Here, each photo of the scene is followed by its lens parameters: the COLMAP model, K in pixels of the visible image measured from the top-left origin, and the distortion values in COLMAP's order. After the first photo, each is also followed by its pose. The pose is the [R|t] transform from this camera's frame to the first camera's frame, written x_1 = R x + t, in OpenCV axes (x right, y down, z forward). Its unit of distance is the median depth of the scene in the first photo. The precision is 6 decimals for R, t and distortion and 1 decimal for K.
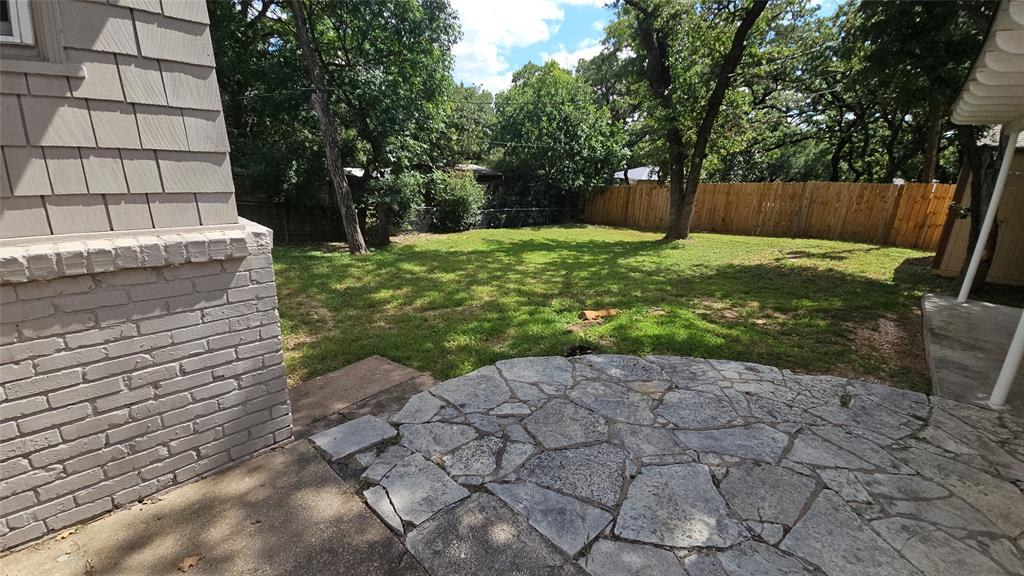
lens RADIAL K [[414.7, 0, 517.7], [0, 414.7, 289.8], [0, 0, 1]] dist [0.014435, -0.008053]
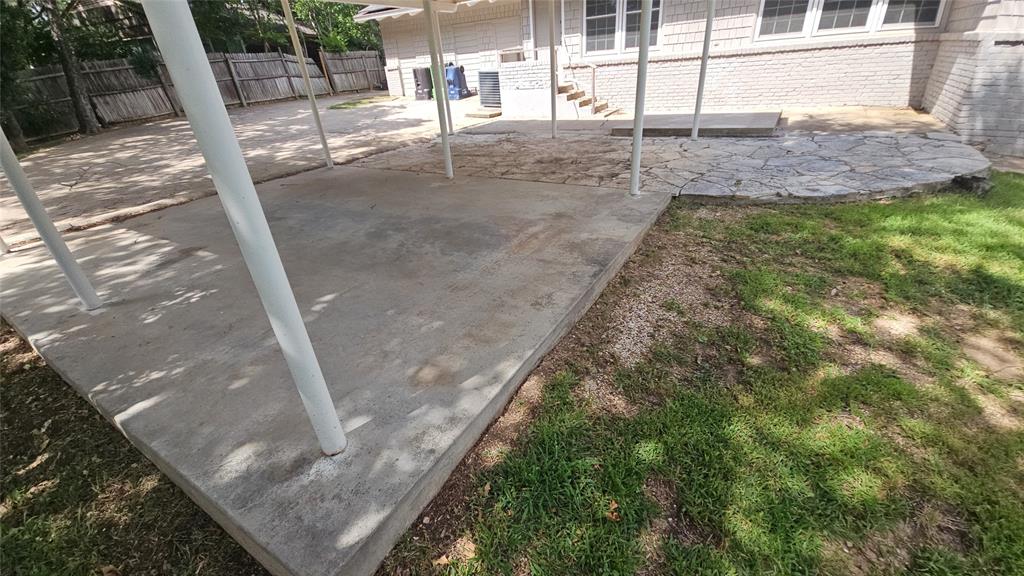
lens RADIAL K [[414.7, 0, 517.7], [0, 414.7, 289.8], [0, 0, 1]] dist [0.014435, -0.008053]
pose [[-0.978703, 0.117215, -0.168529, 0.495381], [-0.034069, 0.716829, 0.696417, -0.114407], [0.202437, 0.687326, -0.697569, 0.575381]]
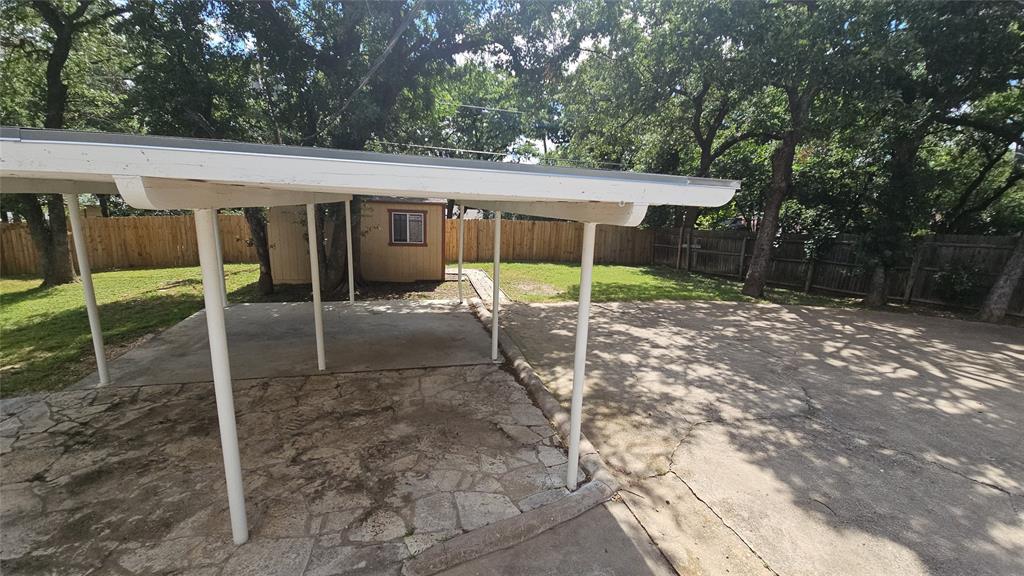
lens RADIAL K [[414.7, 0, 517.7], [0, 414.7, 289.8], [0, 0, 1]] dist [0.014435, -0.008053]
pose [[0.533421, -0.191051, 0.823991, 0.207677], [0.226253, 0.970889, 0.078644, 0.045895], [-0.815029, 0.144480, 0.561118, -0.336121]]
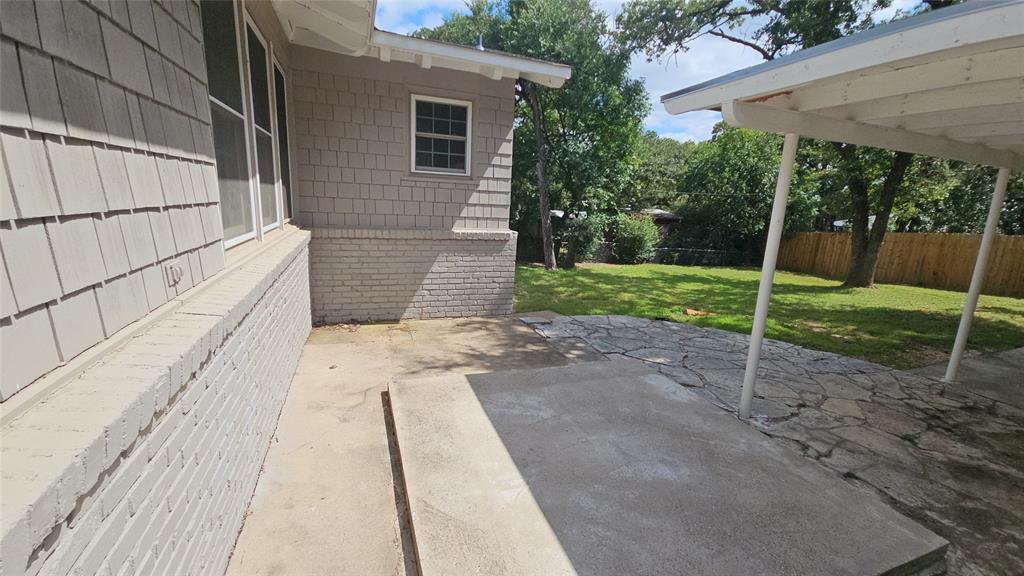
lens RADIAL K [[414.7, 0, 517.7], [0, 414.7, 289.8], [0, 0, 1]] dist [0.014435, -0.008053]
pose [[0.893911, 0.101257, -0.436659, 0.119842], [-0.143816, 0.987439, -0.065436, 0.076552], [0.424548, 0.121292, 0.897244, -0.262982]]
